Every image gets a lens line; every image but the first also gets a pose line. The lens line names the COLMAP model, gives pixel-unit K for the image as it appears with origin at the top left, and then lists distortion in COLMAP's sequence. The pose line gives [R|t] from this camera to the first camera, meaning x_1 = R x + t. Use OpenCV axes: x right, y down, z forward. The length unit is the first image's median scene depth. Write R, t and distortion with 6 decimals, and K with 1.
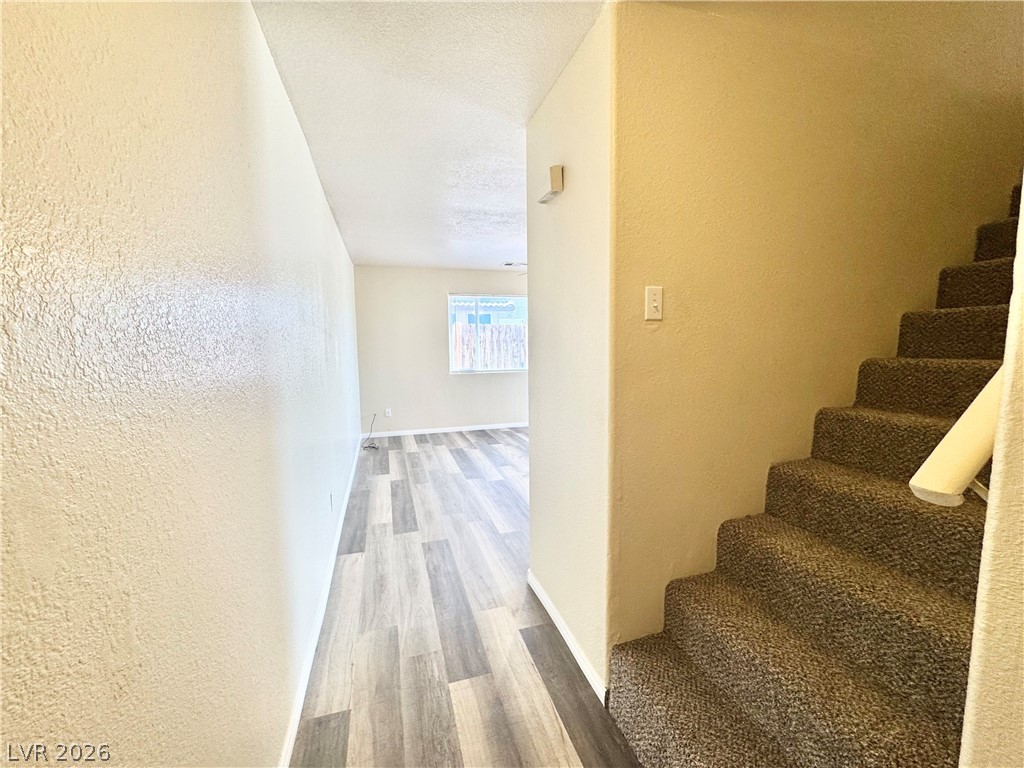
lens RADIAL K [[407.5, 0, 514.3], [0, 407.5, 383.1], [0, 0, 1]] dist [-0.008491, -0.000222]
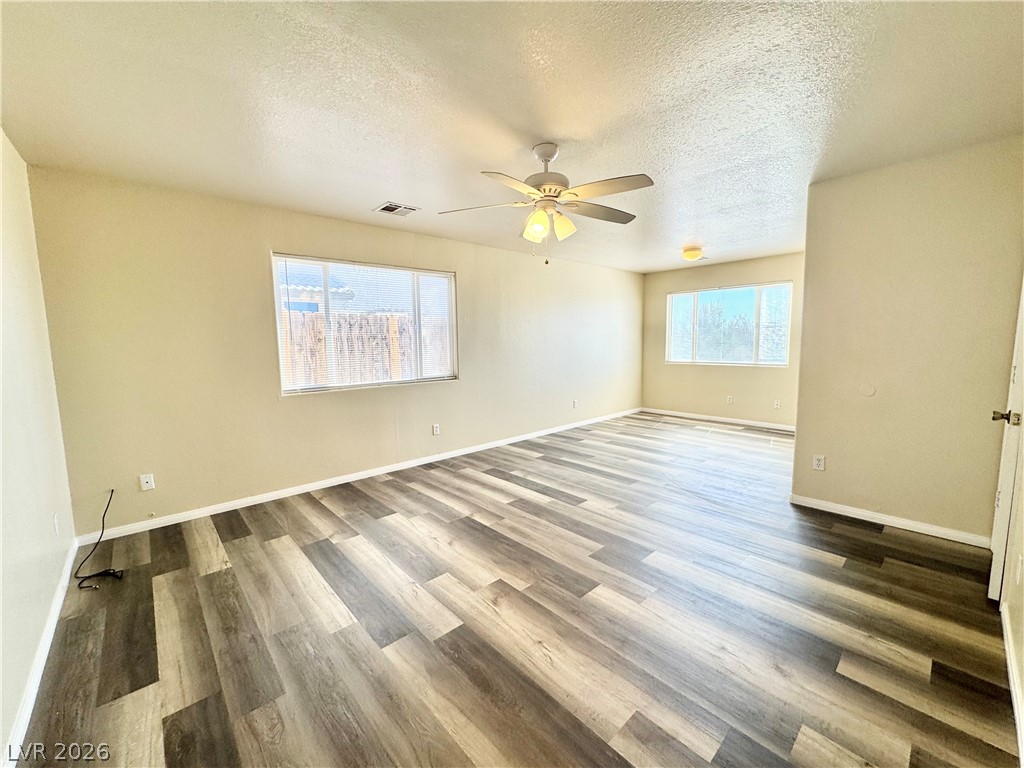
lens RADIAL K [[407.5, 0, 514.3], [0, 407.5, 383.1], [0, 0, 1]] dist [-0.008491, -0.000222]
pose [[0.905763, -0.043171, 0.421580, -0.116107], [0.042577, 0.999035, 0.010829, -0.036034], [-0.421641, 0.008141, 0.906726, 0.394346]]
